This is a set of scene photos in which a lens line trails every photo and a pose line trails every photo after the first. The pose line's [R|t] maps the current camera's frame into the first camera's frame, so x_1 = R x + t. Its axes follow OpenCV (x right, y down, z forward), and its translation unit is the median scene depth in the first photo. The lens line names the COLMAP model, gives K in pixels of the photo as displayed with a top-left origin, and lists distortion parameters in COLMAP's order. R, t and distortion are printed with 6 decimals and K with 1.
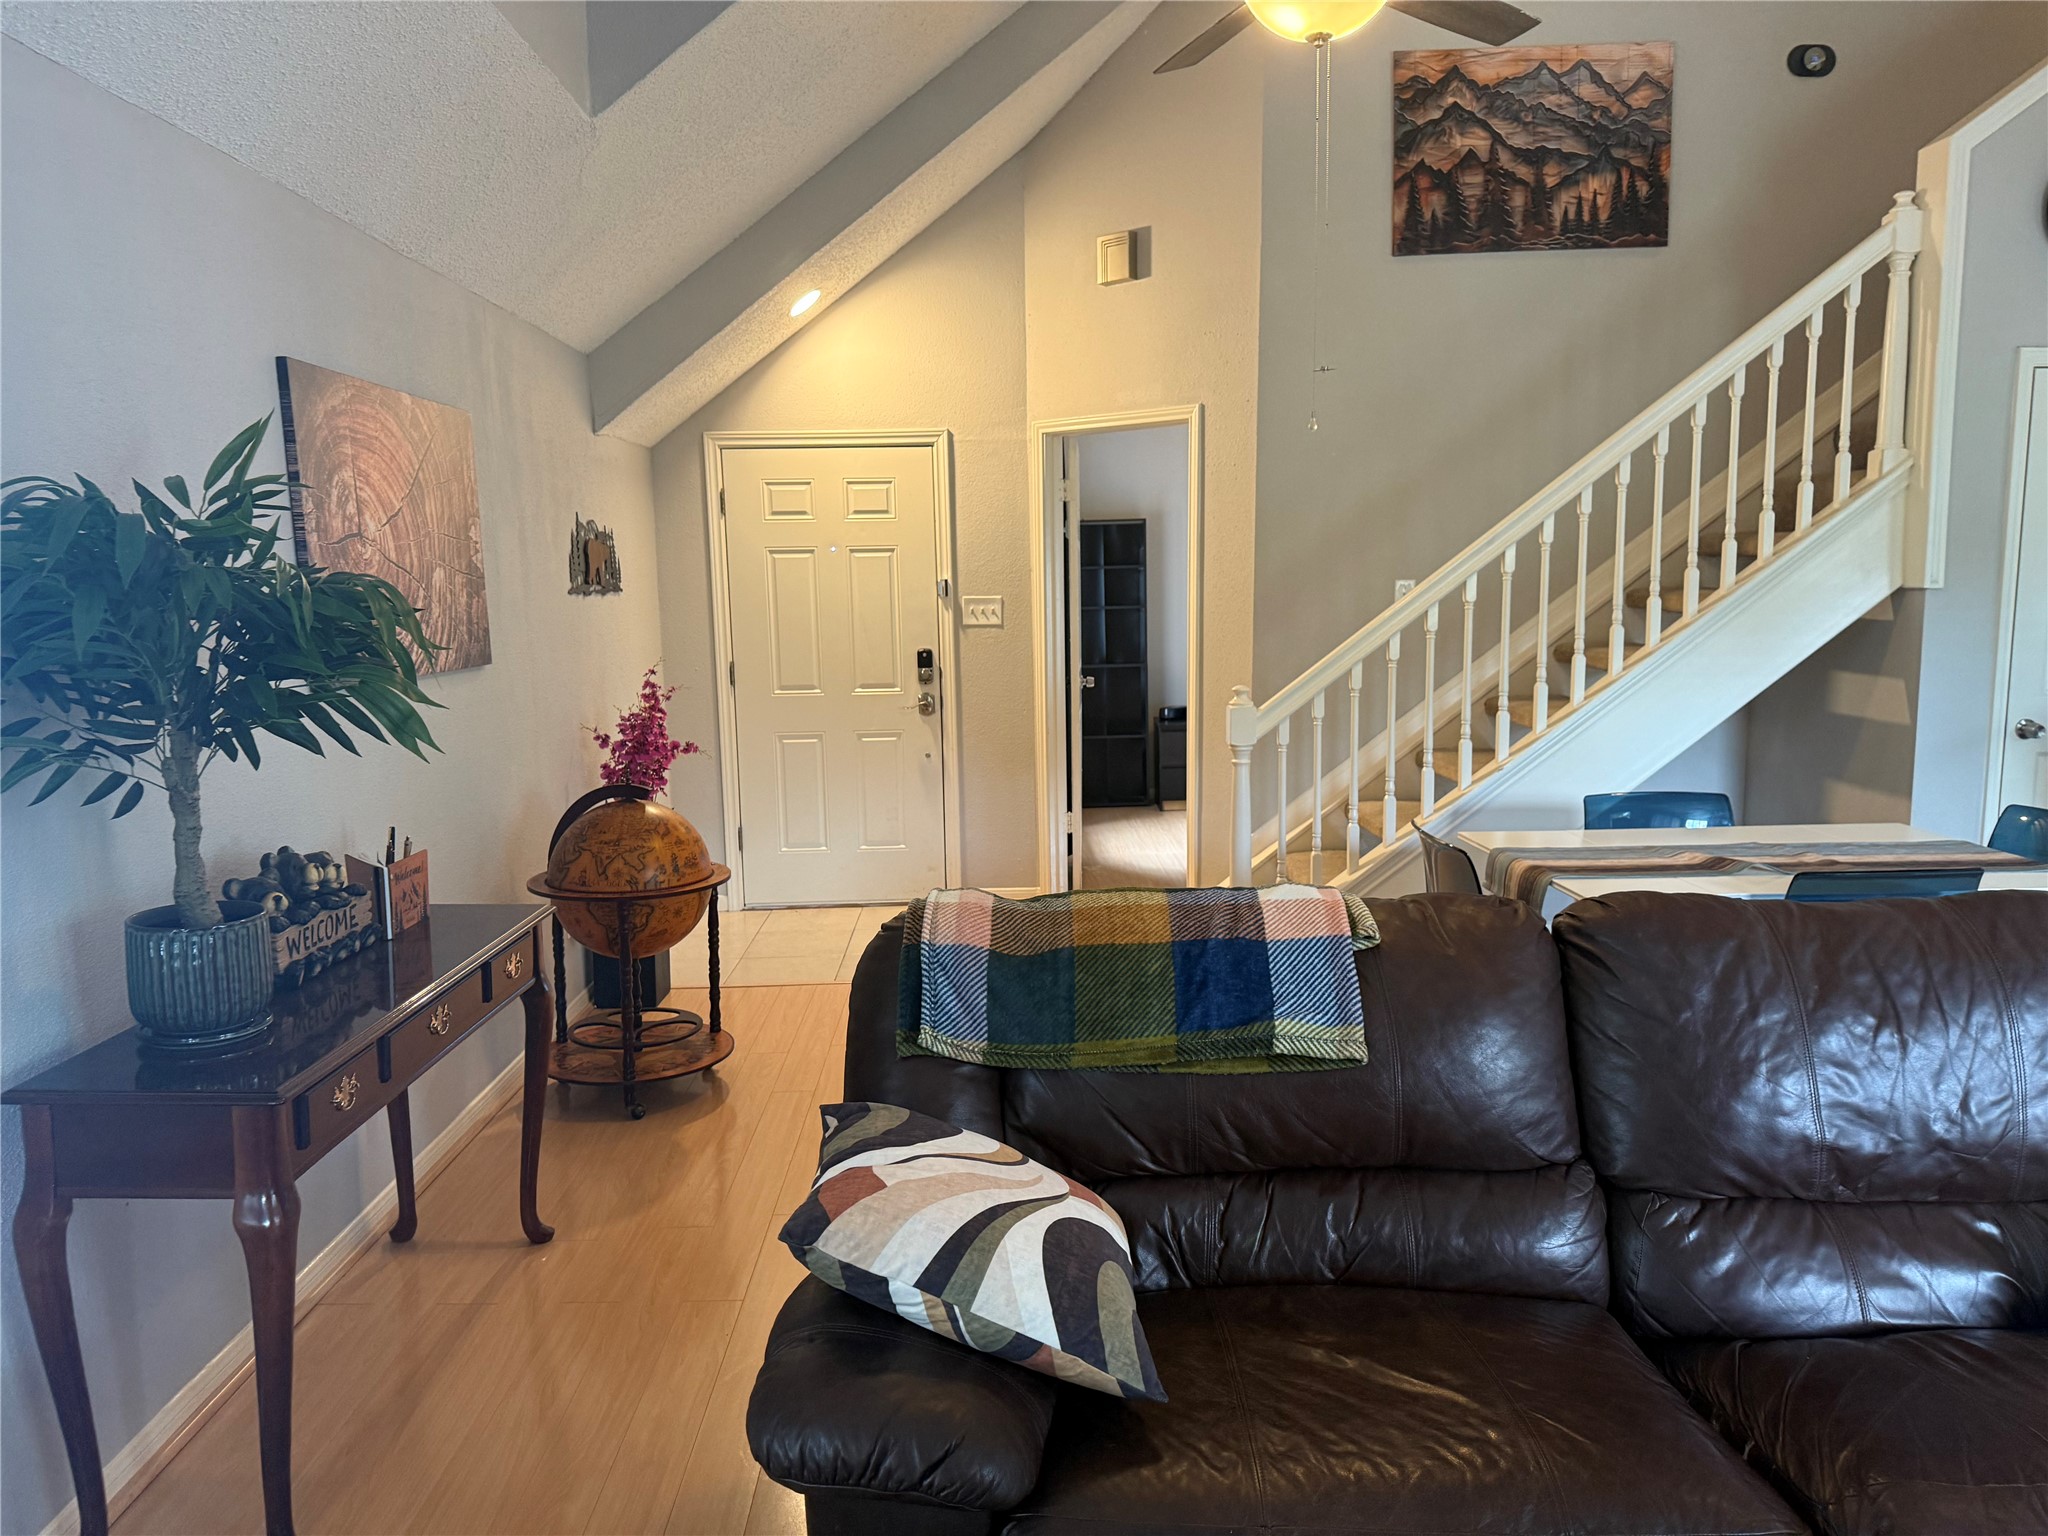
lens RADIAL K [[1451.8, 0, 1032.5], [0, 1451.8, 756.6], [0, 0, 1]] dist [0.062474, -0.075899]
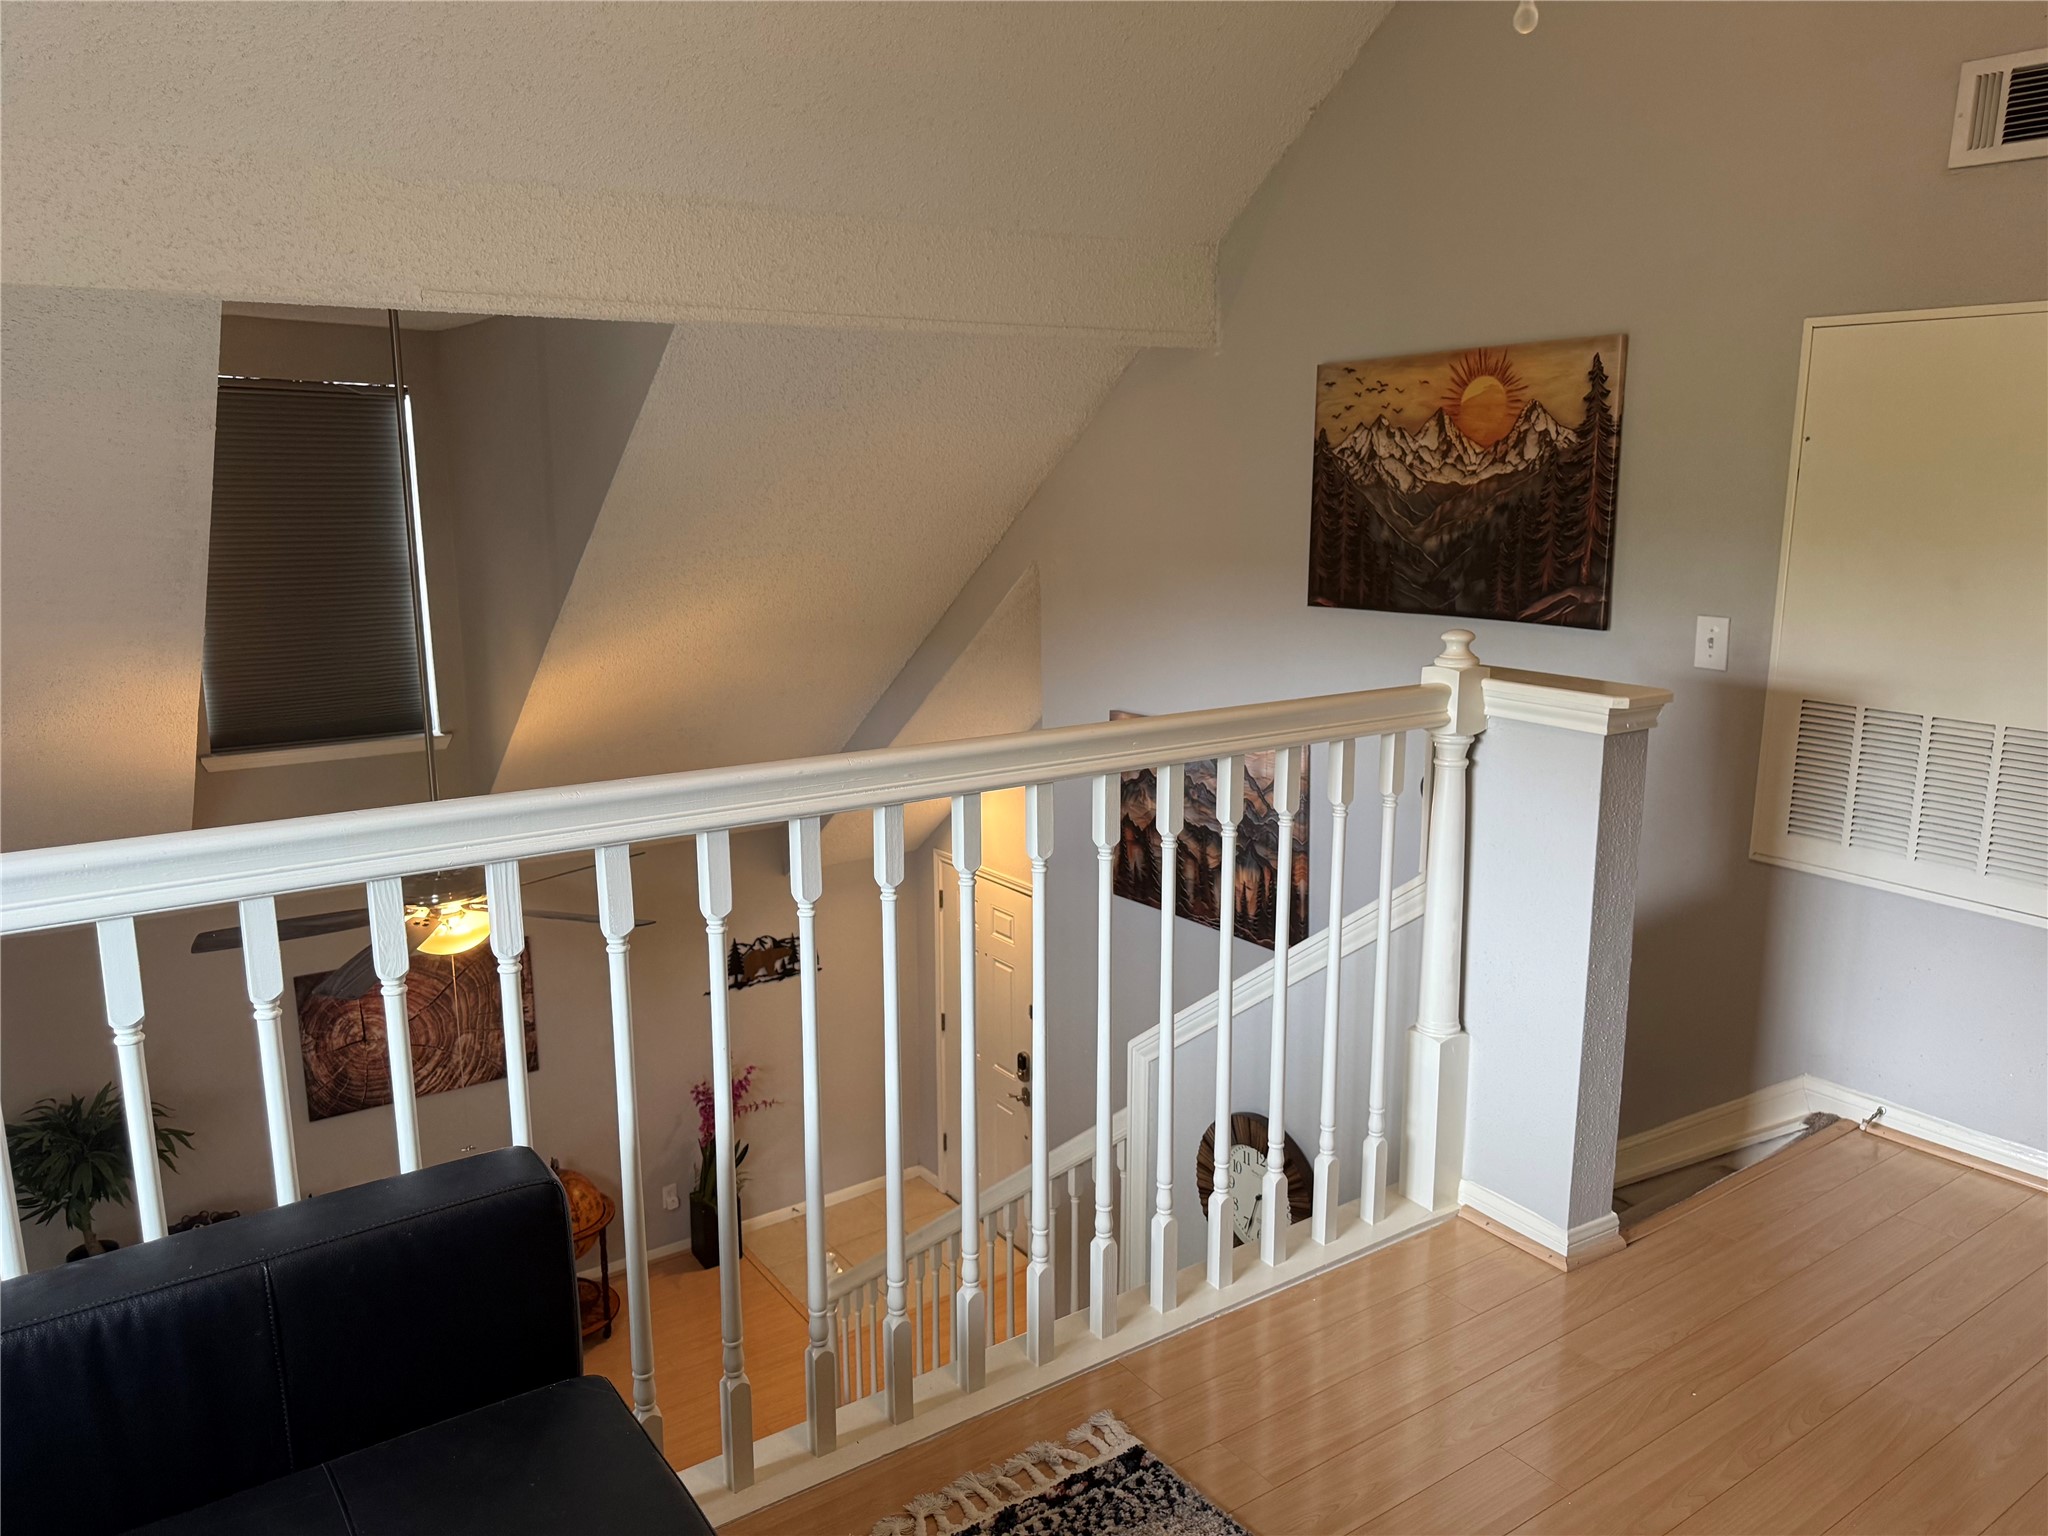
lens RADIAL K [[1451.8, 0, 1032.9], [0, 1451.8, 761.1], [0, 0, 1]] dist [0.062474, -0.075899]
pose [[0.546263, 0.174053, -0.819330, 1.040326], [-0.107185, 0.984656, 0.137711, -0.571625], [0.830727, 0.012593, 0.556537, 0.387598]]
